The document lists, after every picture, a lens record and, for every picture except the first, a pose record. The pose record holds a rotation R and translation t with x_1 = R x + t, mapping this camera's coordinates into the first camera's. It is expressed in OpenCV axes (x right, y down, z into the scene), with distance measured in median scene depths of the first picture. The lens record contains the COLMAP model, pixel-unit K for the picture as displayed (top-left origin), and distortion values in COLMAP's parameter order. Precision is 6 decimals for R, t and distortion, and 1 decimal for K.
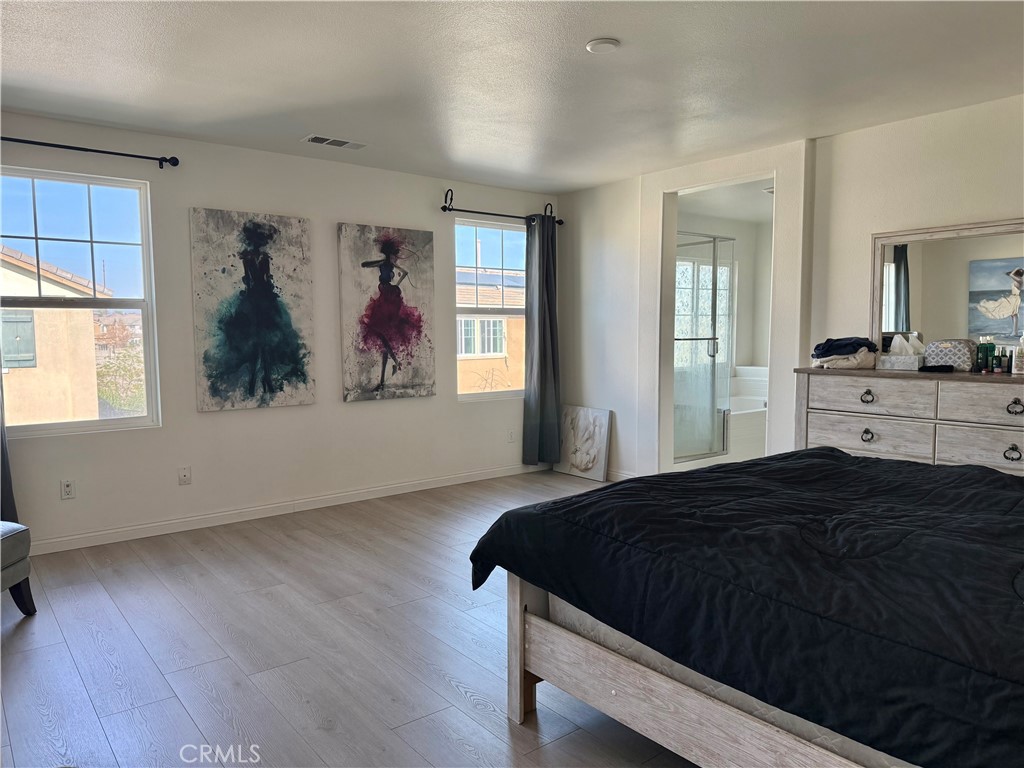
lens RADIAL K [[714.6, 0, 518.5], [0, 714.6, 387.4], [0, 0, 1]] dist [0.011685, -0.010204]
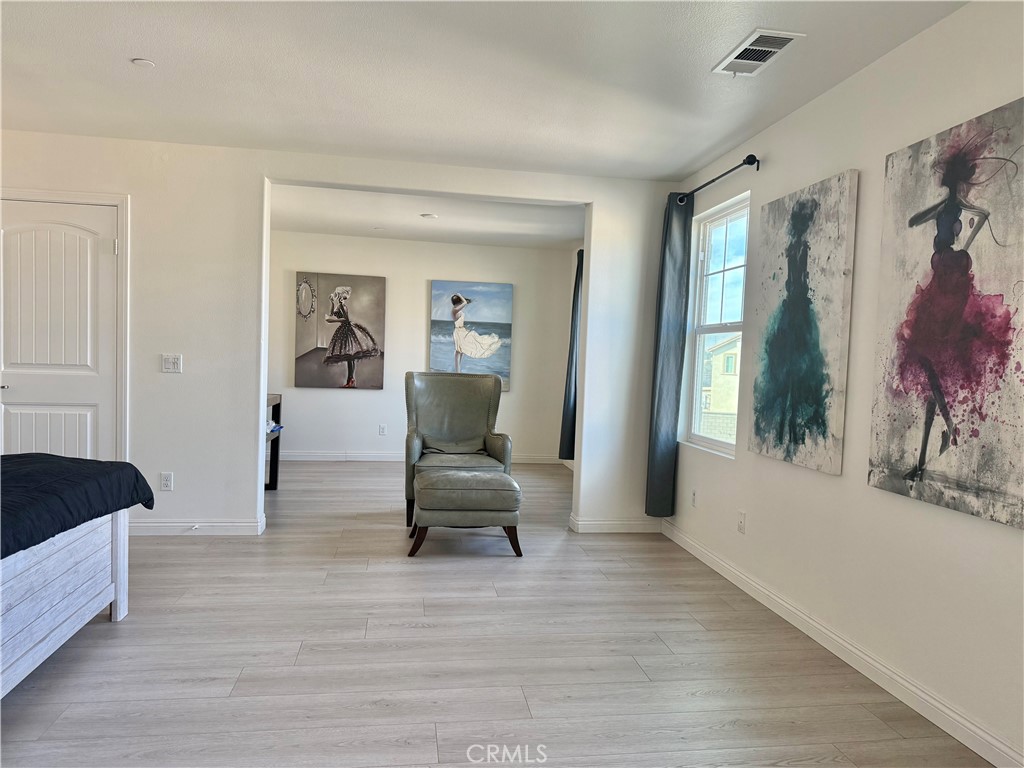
lens RADIAL K [[714.6, 0, 522.5], [0, 714.6, 386.9], [0, 0, 1]] dist [0.011685, -0.010204]
pose [[-0.498845, 0.017353, -0.866518, 0.352350], [-0.106267, 0.991031, 0.081023, -0.068785], [0.860152, 0.132500, -0.492527, 1.023367]]
